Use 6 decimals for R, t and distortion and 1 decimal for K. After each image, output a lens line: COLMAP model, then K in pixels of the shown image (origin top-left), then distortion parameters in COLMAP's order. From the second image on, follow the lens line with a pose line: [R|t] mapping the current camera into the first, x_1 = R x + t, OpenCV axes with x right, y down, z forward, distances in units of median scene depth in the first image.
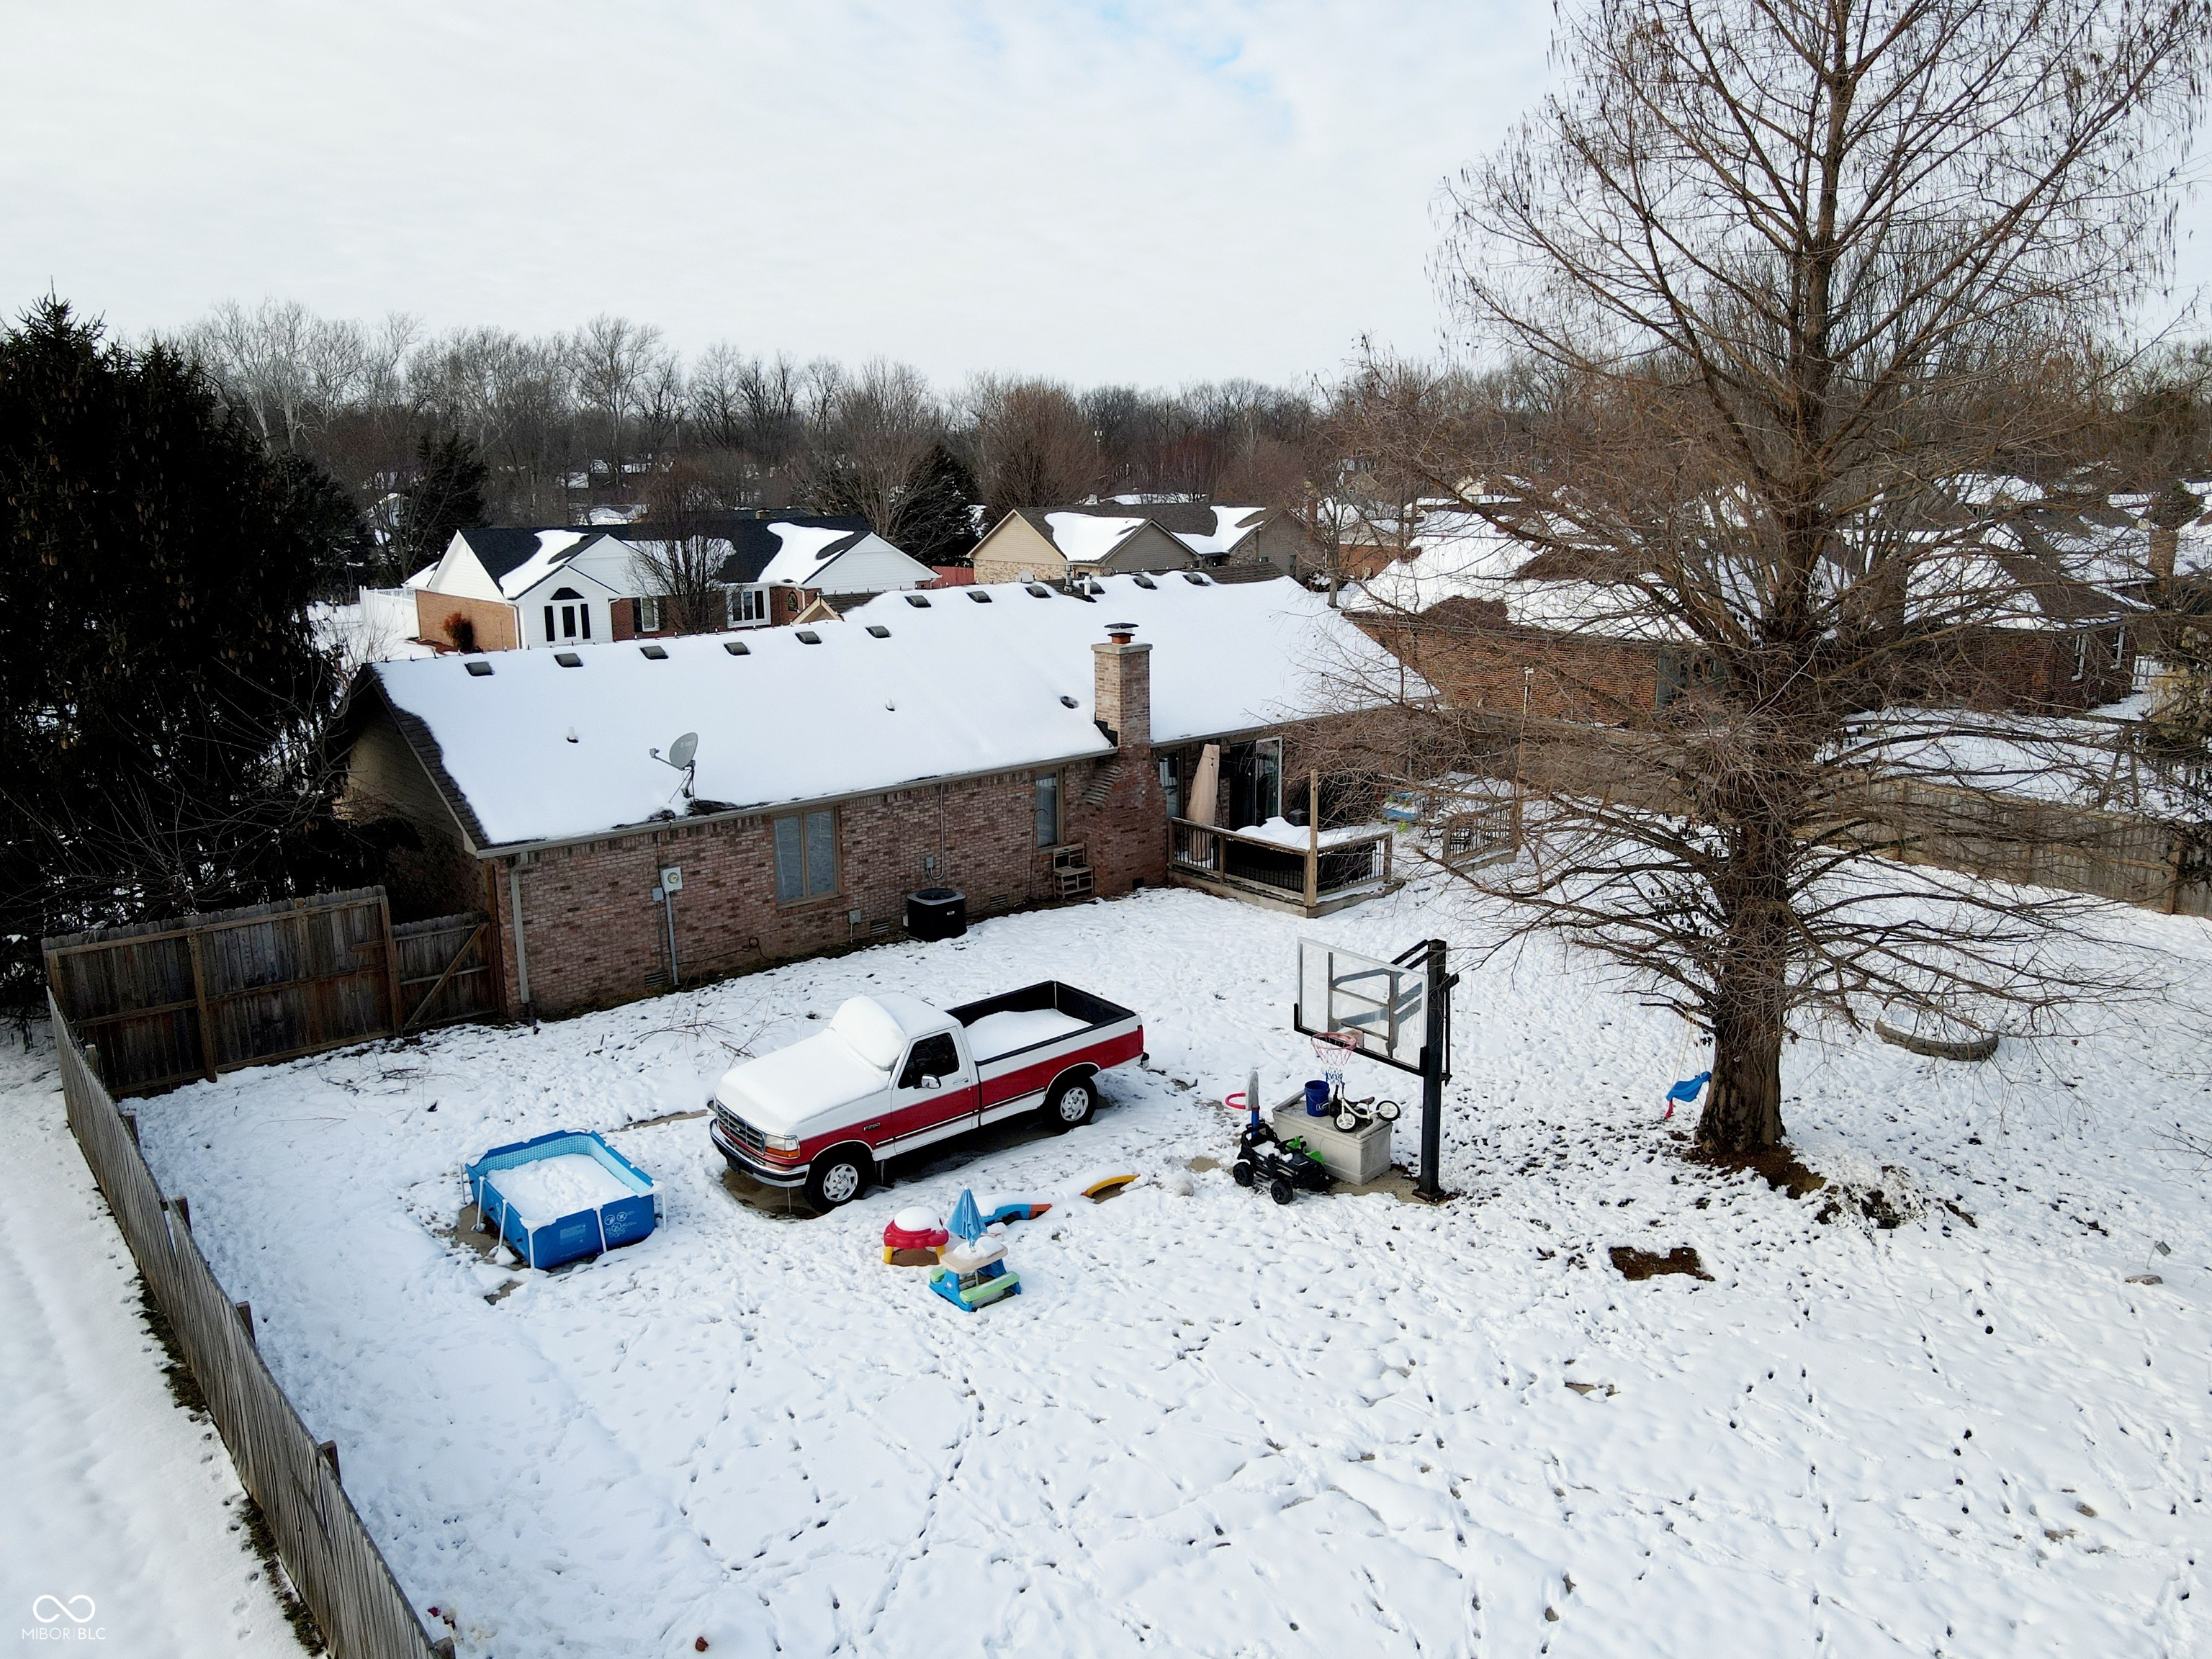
lens RADIAL K [[1594.0, 0, 1106.0], [0, 1594.0, 829.5], [0, 0, 1]] dist [0.017019, -0.000547]
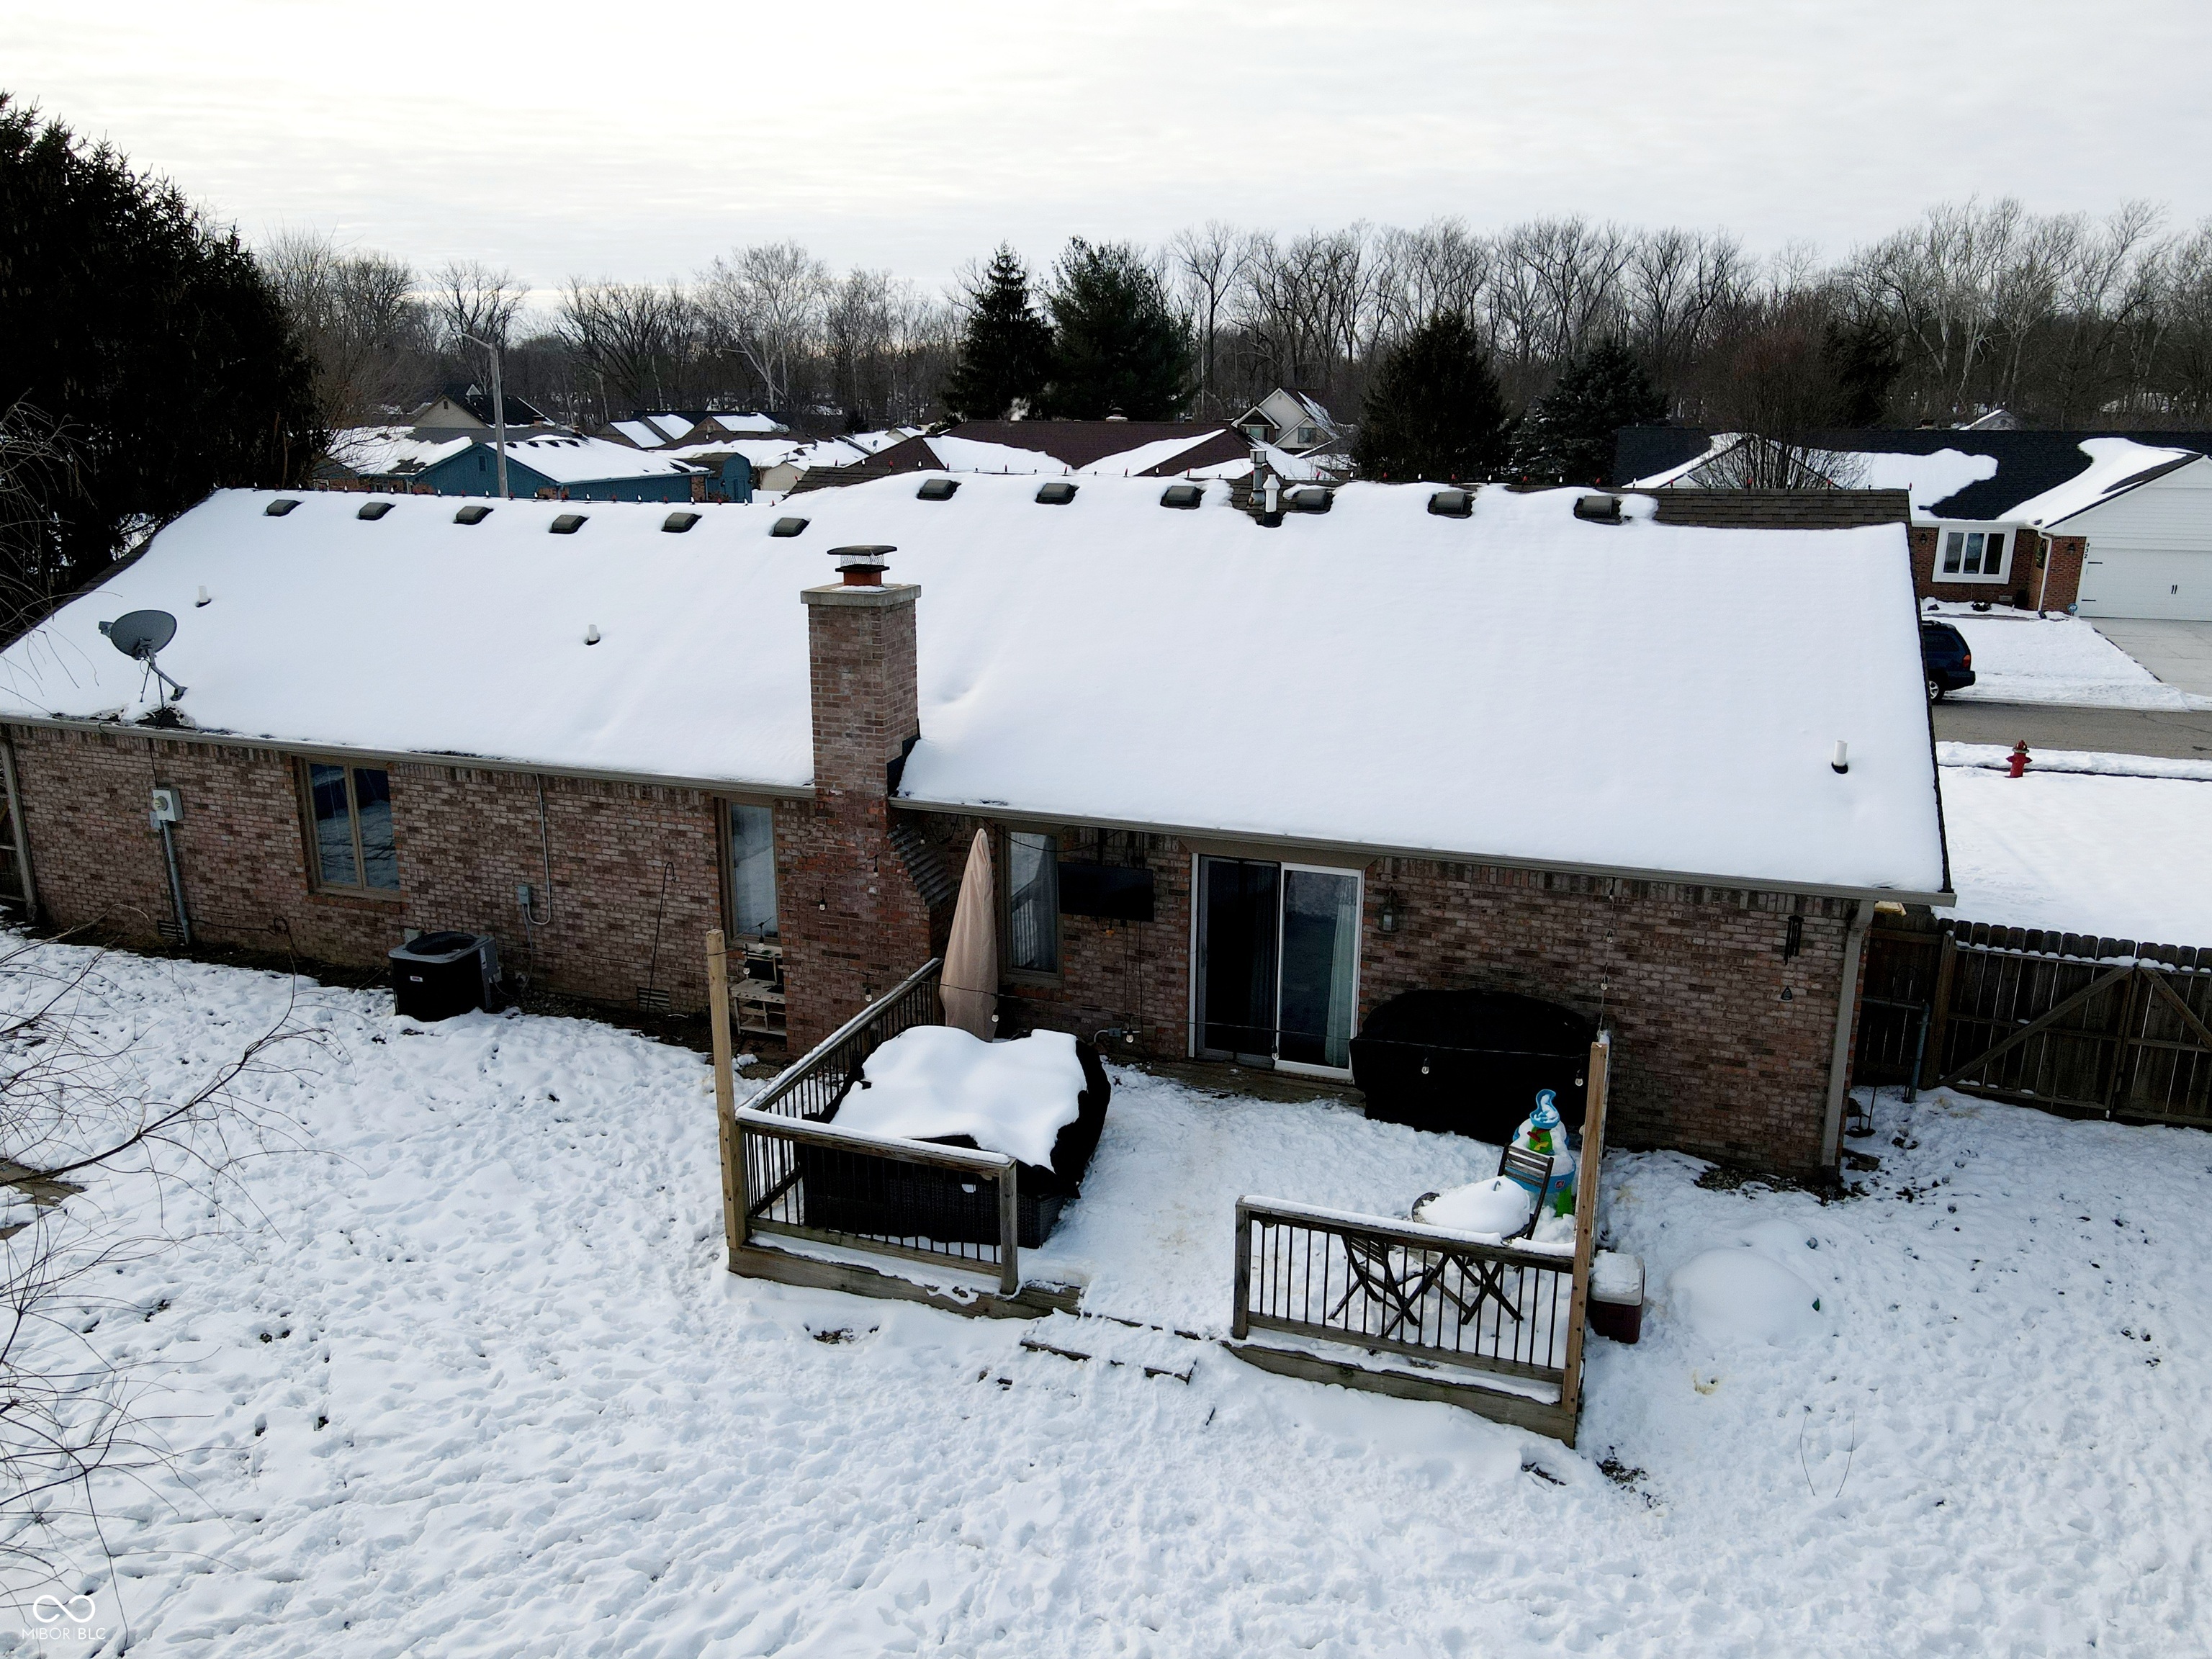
lens RADIAL K [[1595.7, 0, 1101.9], [0, 1595.7, 843.6], [0, 0, 1]] dist [0.020261, -0.007601]
pose [[0.518383, 0.248257, -0.818320, 0.487354], [-0.207020, 0.964901, 0.161584, -0.139211], [0.829712, 0.085646, 0.551582, 0.820647]]
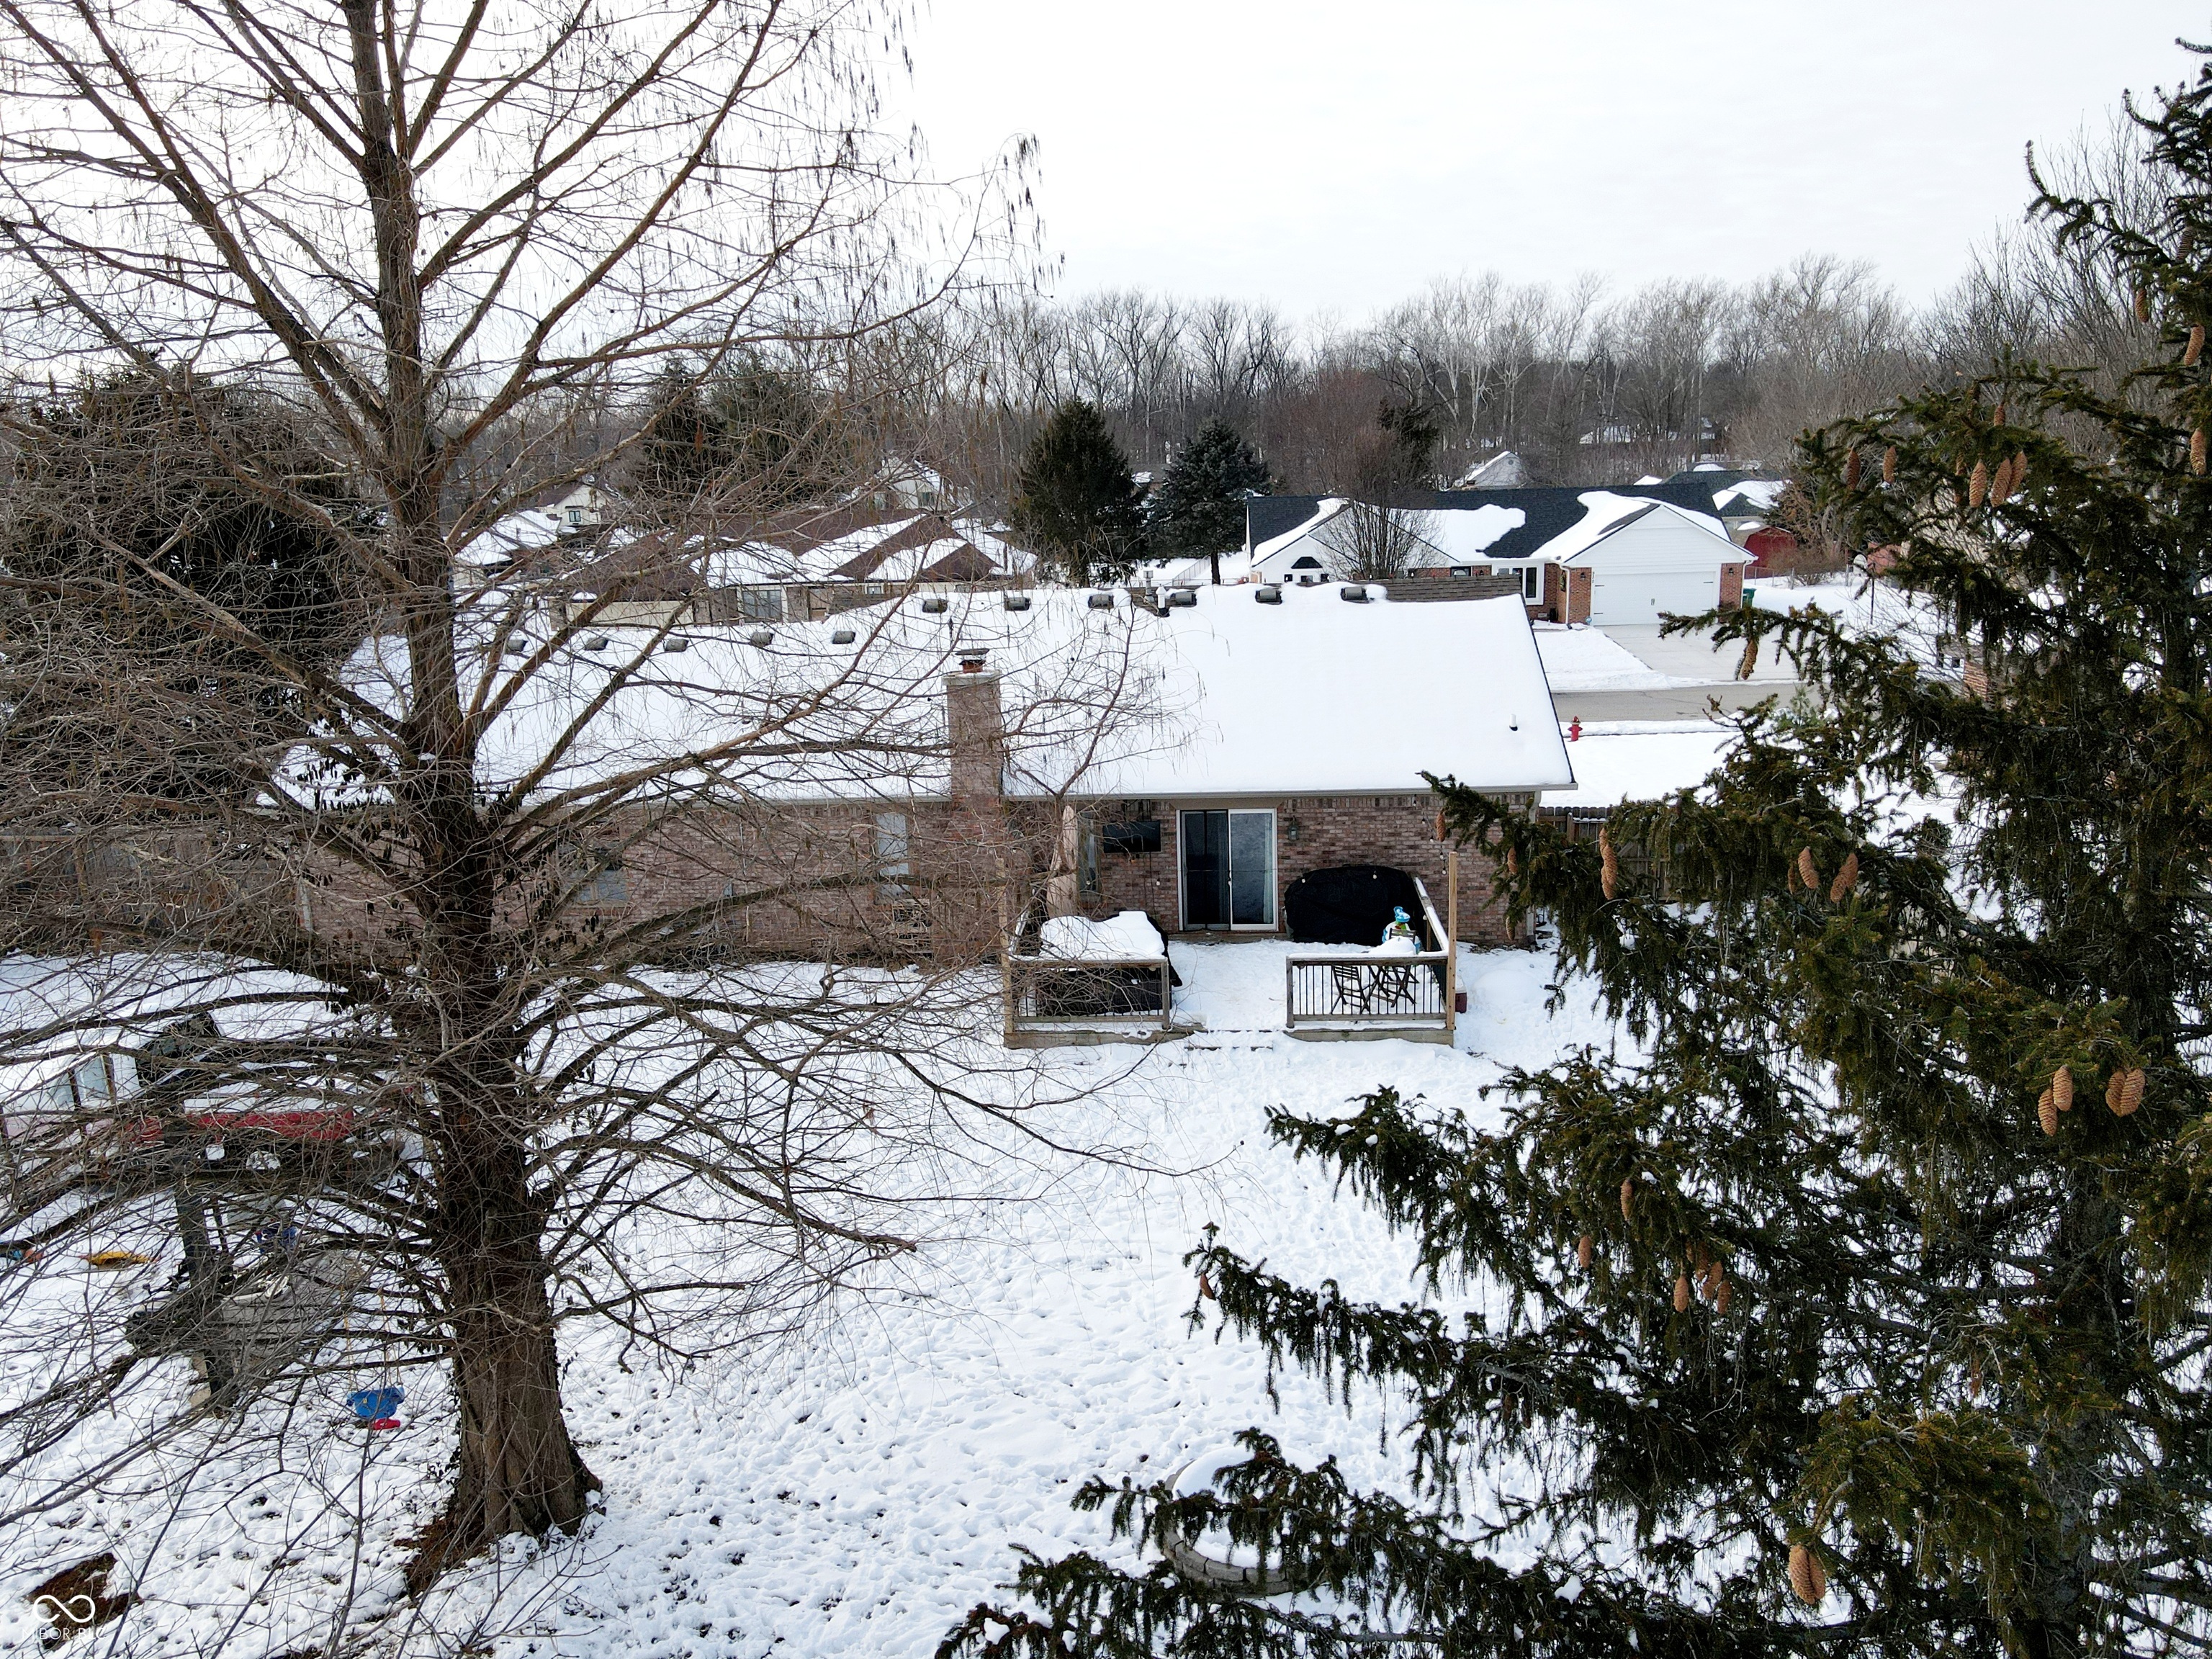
lens RADIAL K [[1594.0, 0, 1106.0], [0, 1594.0, 829.5], [0, 0, 1]] dist [0.017019, -0.000547]
pose [[0.721828, 0.154694, -0.674562, 0.656507], [-0.134681, 0.987463, 0.082331, -0.116976], [0.678841, 0.031422, 0.733613, 0.450749]]
